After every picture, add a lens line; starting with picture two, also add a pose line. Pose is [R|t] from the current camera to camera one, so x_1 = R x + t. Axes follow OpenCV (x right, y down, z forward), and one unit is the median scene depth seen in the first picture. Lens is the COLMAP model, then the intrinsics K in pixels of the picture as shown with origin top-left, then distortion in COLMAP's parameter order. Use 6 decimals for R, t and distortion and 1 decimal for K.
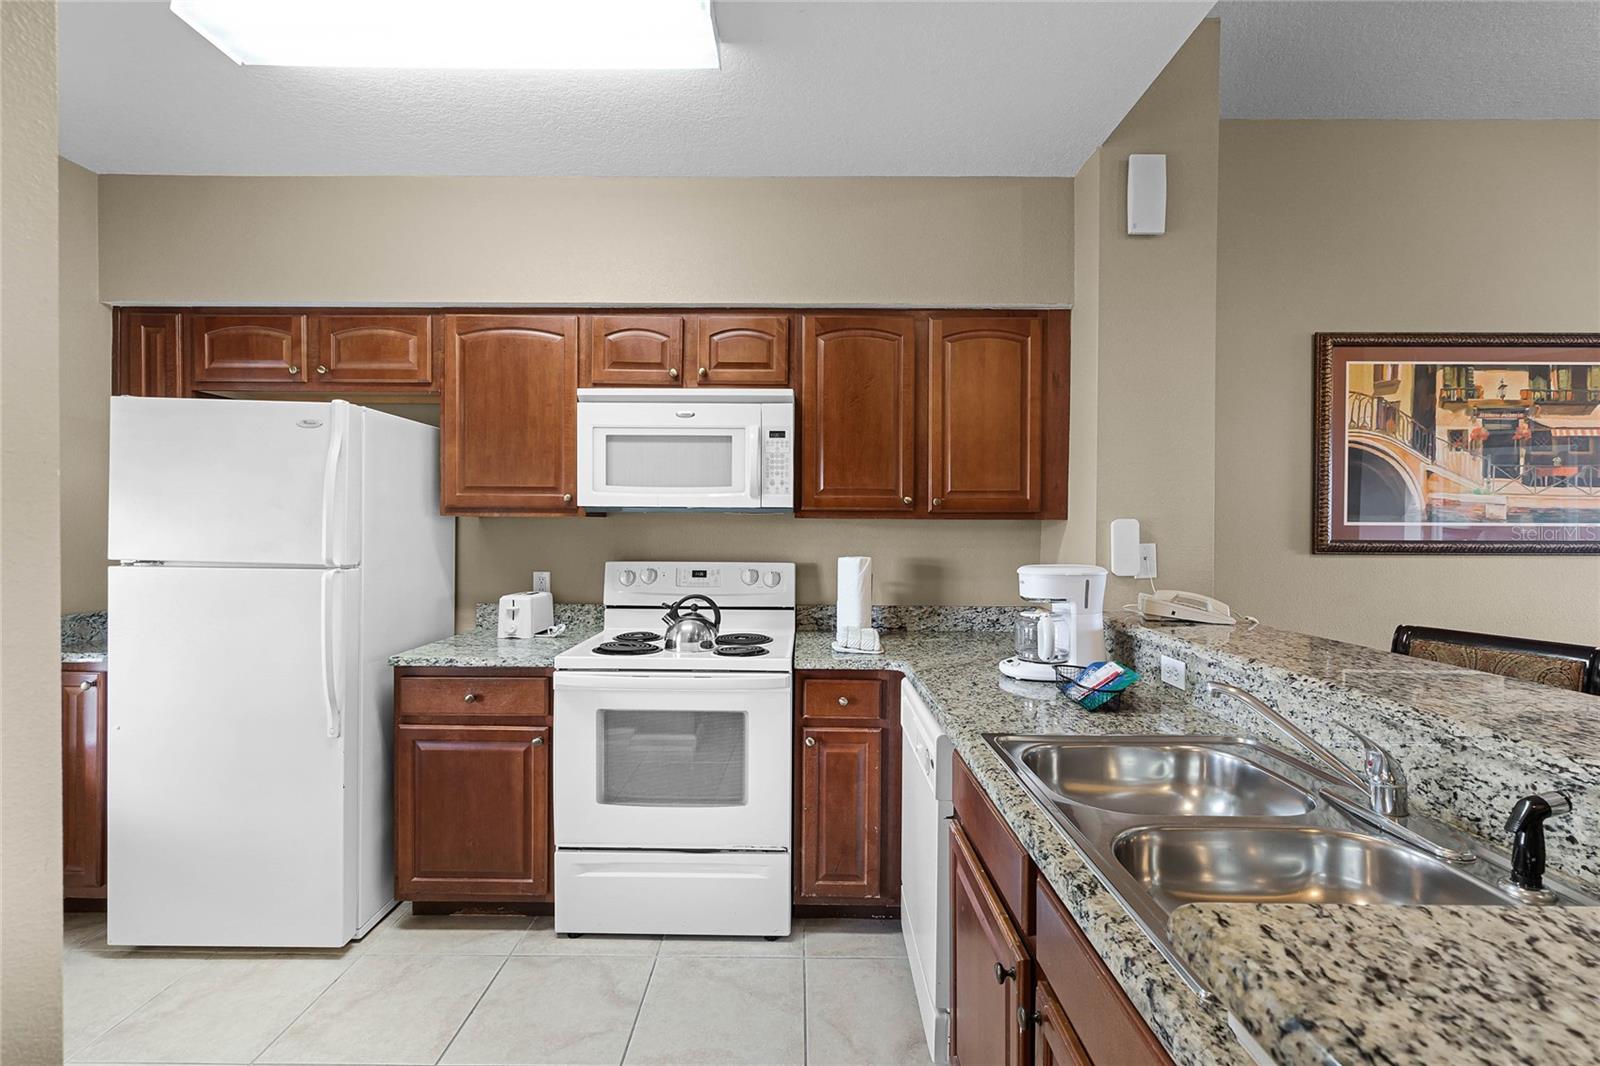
lens RADIAL K [[722.4, 0, 801.2], [0, 722.4, 536.2], [0, 0, 1]] dist [-0.001850, 0.000602]
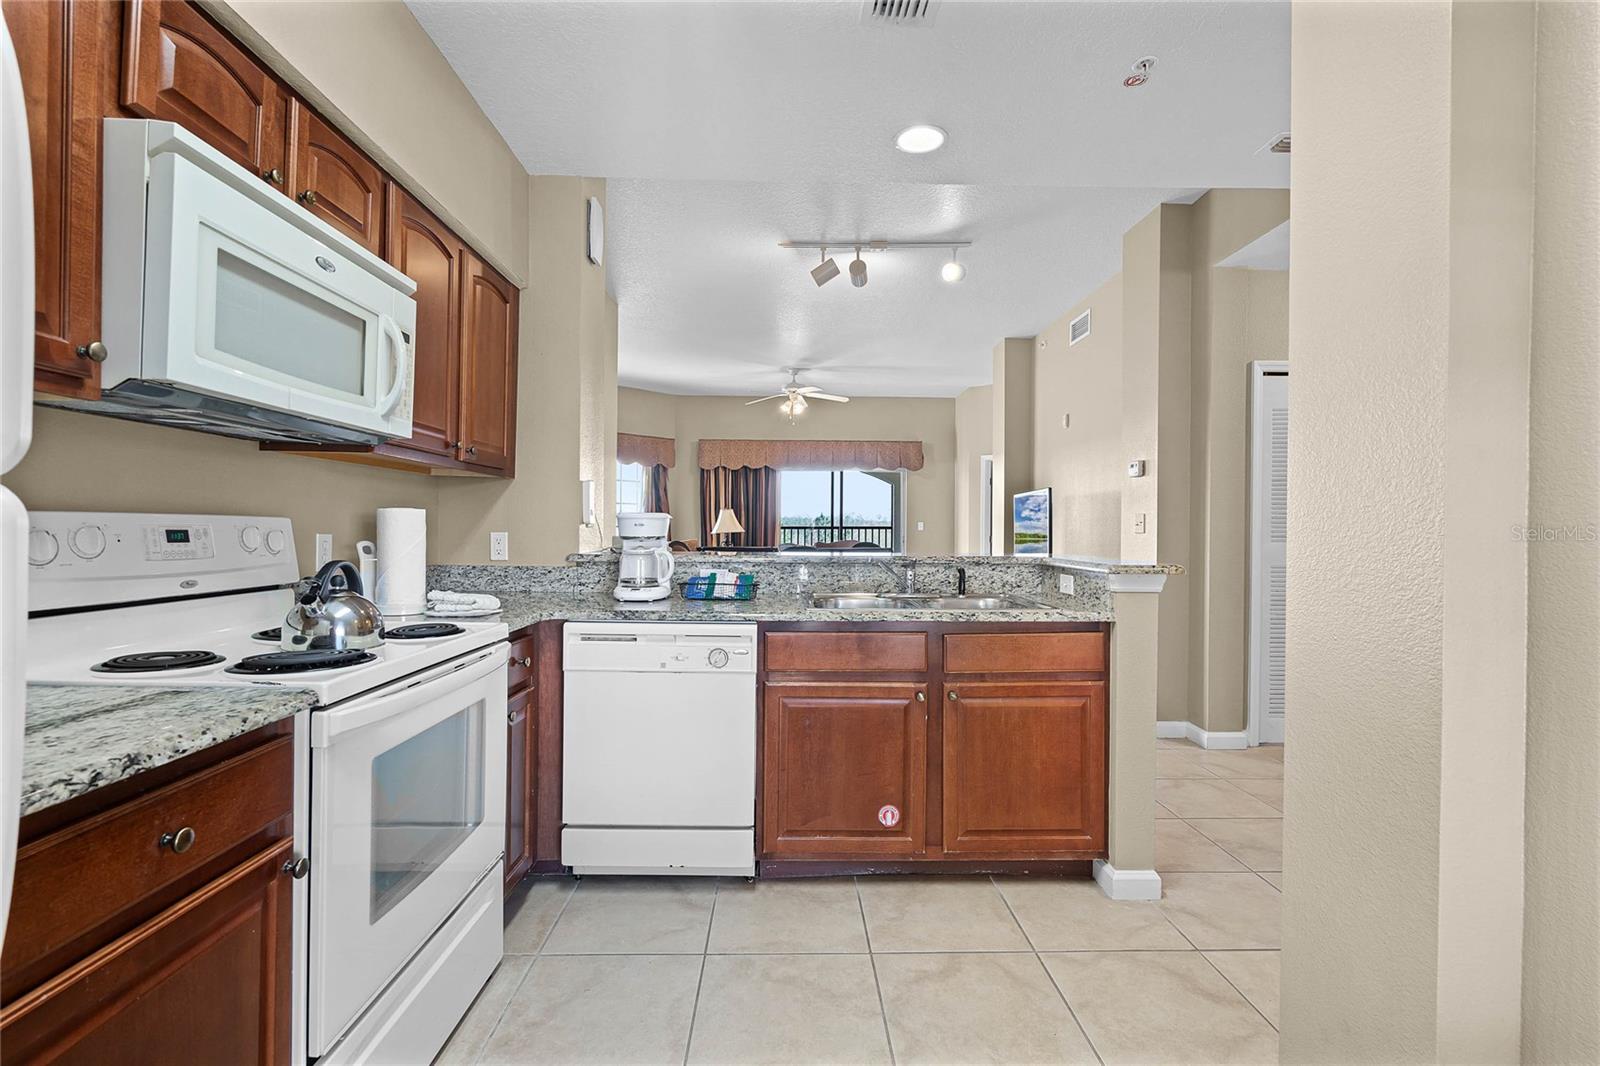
lens RADIAL K [[727.1, 0, 799.0], [0, 727.1, 527.5], [0, 0, 1]] dist [-0.001613, -0.000155]
pose [[-0.023178, -0.004916, 0.999719, -0.679552], [0.006665, 0.999965, 0.005071, 0.045057], [-0.999709, 0.006781, -0.023144, 0.534414]]
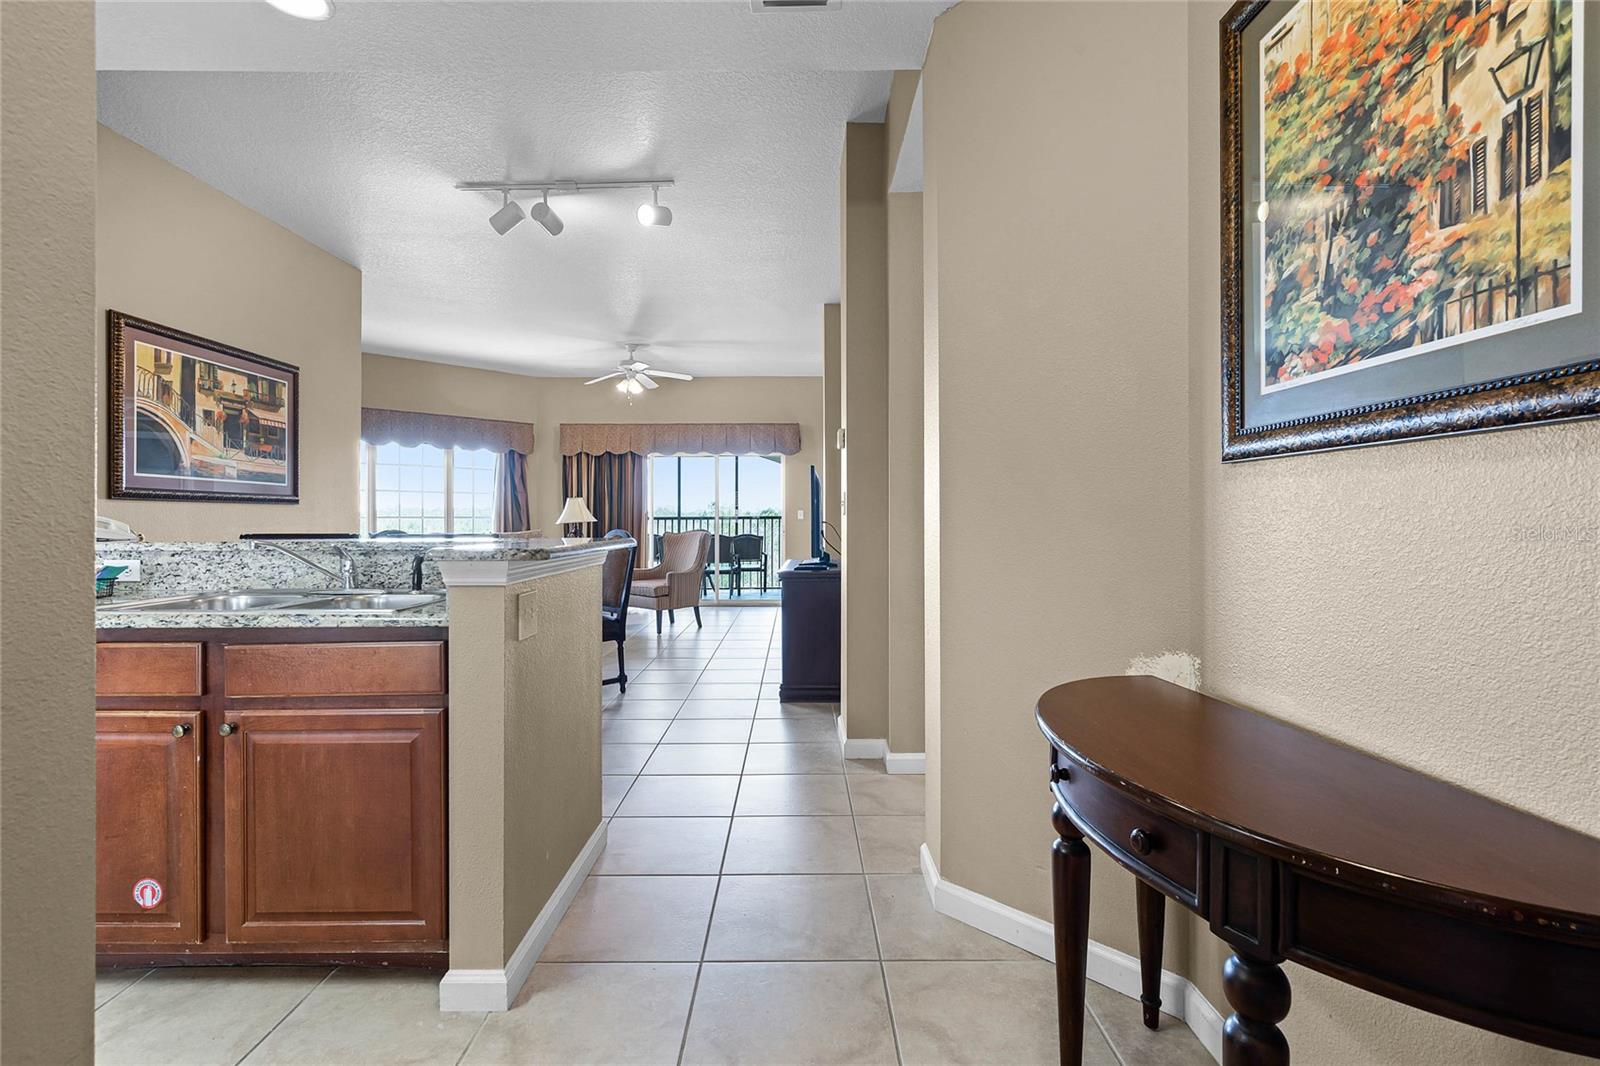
lens RADIAL K [[730.5, 0, 797.0], [0, 730.5, 516.0], [0, 0, 1]] dist [-0.000294, 0.000067]
pose [[-0.003739, 0.001193, 0.999992, -0.475965], [0.015360, 0.999881, -0.001136, 0.071337], [-0.999875, 0.015356, -0.003757, -0.104316]]
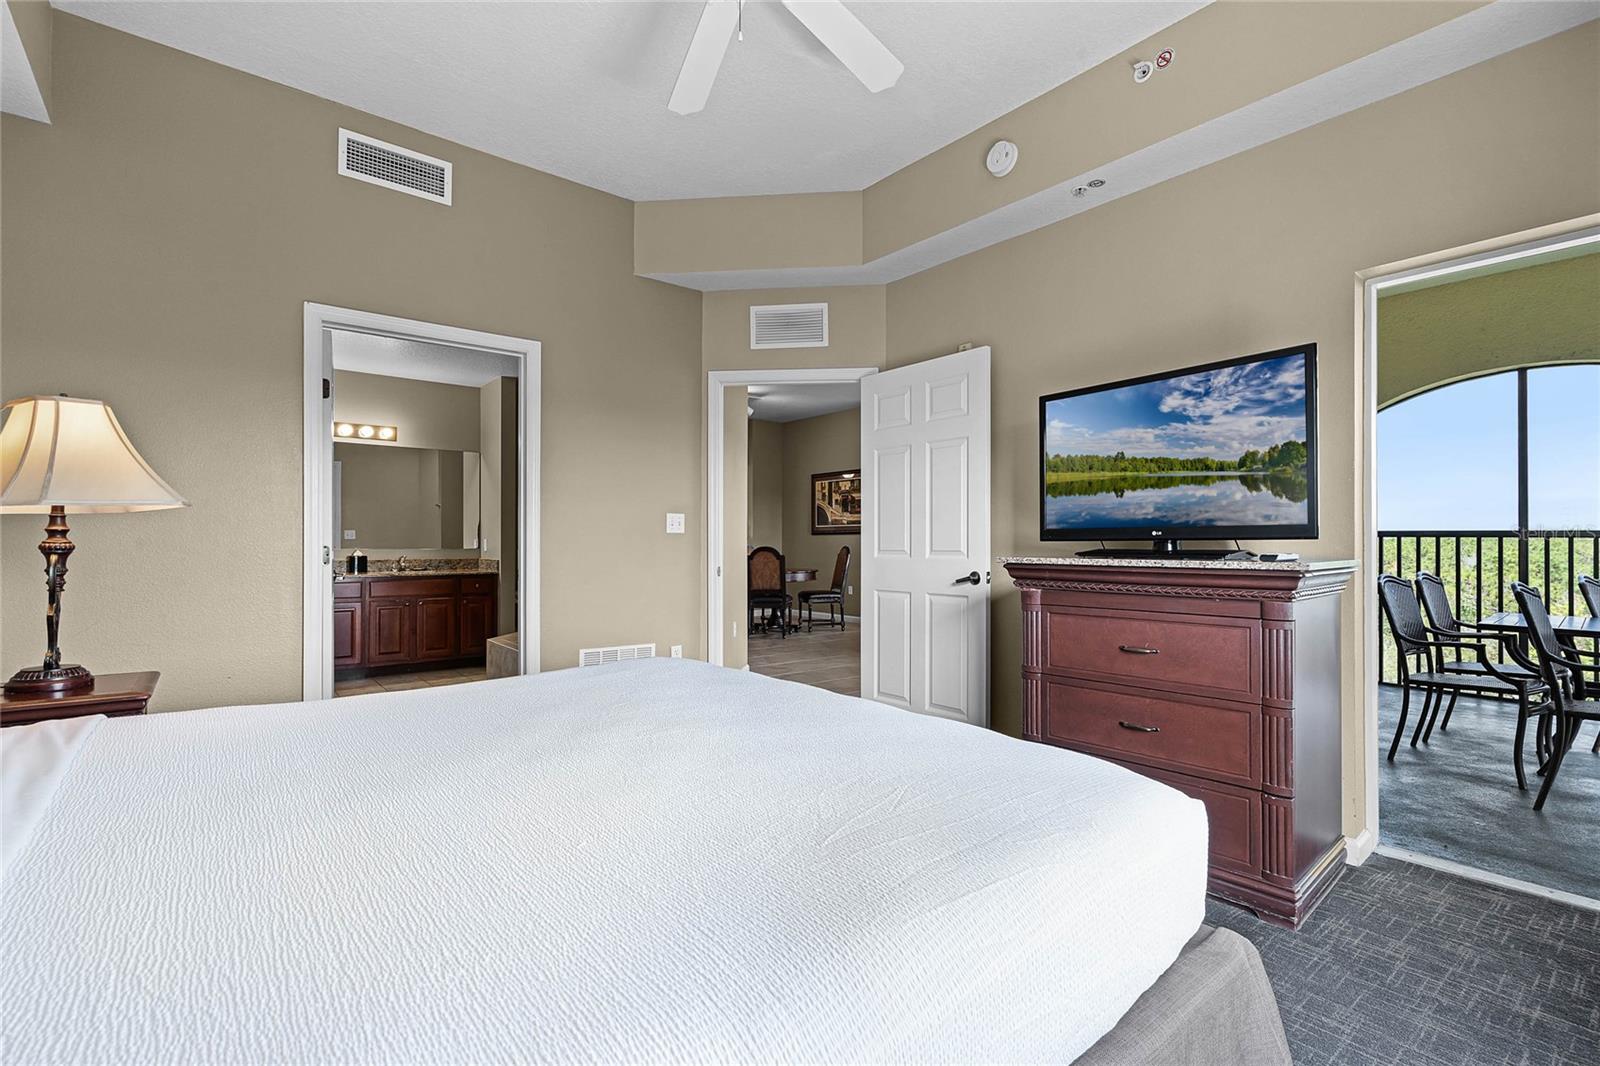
lens RADIAL K [[722.4, 0, 801.2], [0, 722.4, 536.2], [0, 0, 1]] dist [-0.001850, 0.000602]
pose [[0.641172, -0.013761, -0.767273, 3.532525], [-0.006321, 0.999711, -0.023212, 0.119273], [0.767371, 0.019733, 0.640900, -1.416016]]
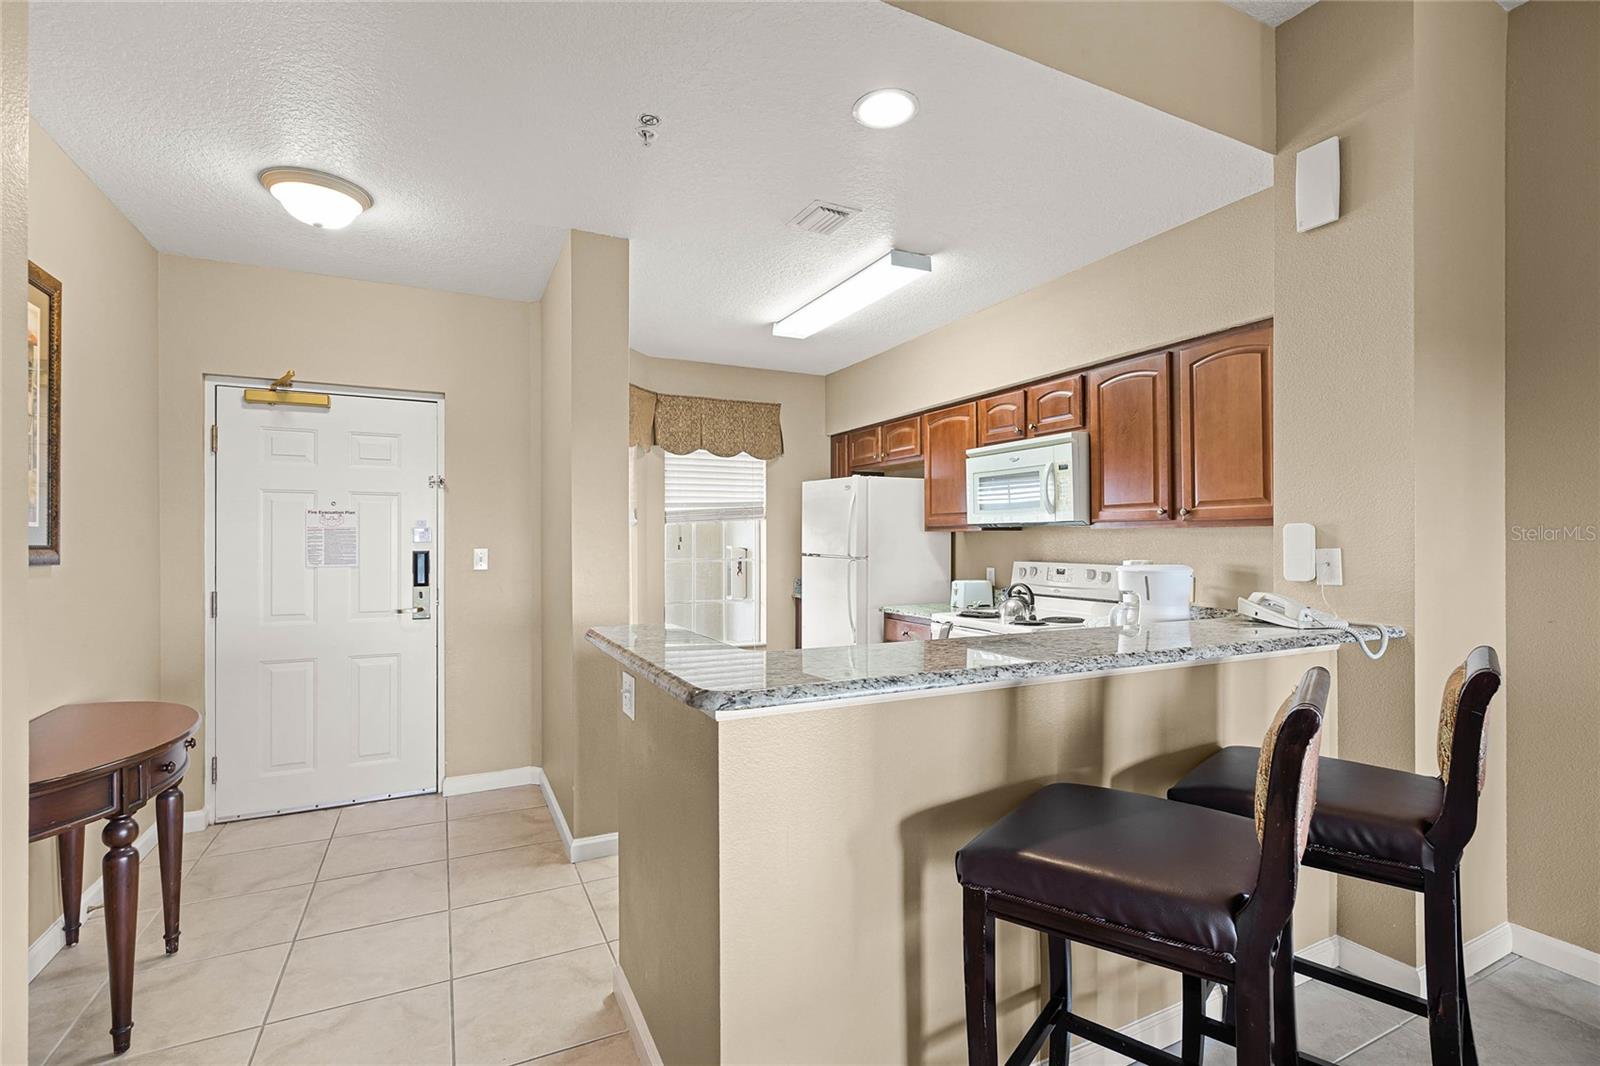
lens RADIAL K [[733.6, 0, 795.3], [0, 733.6, 543.7], [0, 0, 1]] dist [-0.001418, 0.000118]
pose [[0.444555, -0.002686, -0.895748, 0.836435], [-0.008899, 0.999933, -0.007415, 0.014518], [0.895707, 0.011268, 0.444501, -0.042279]]
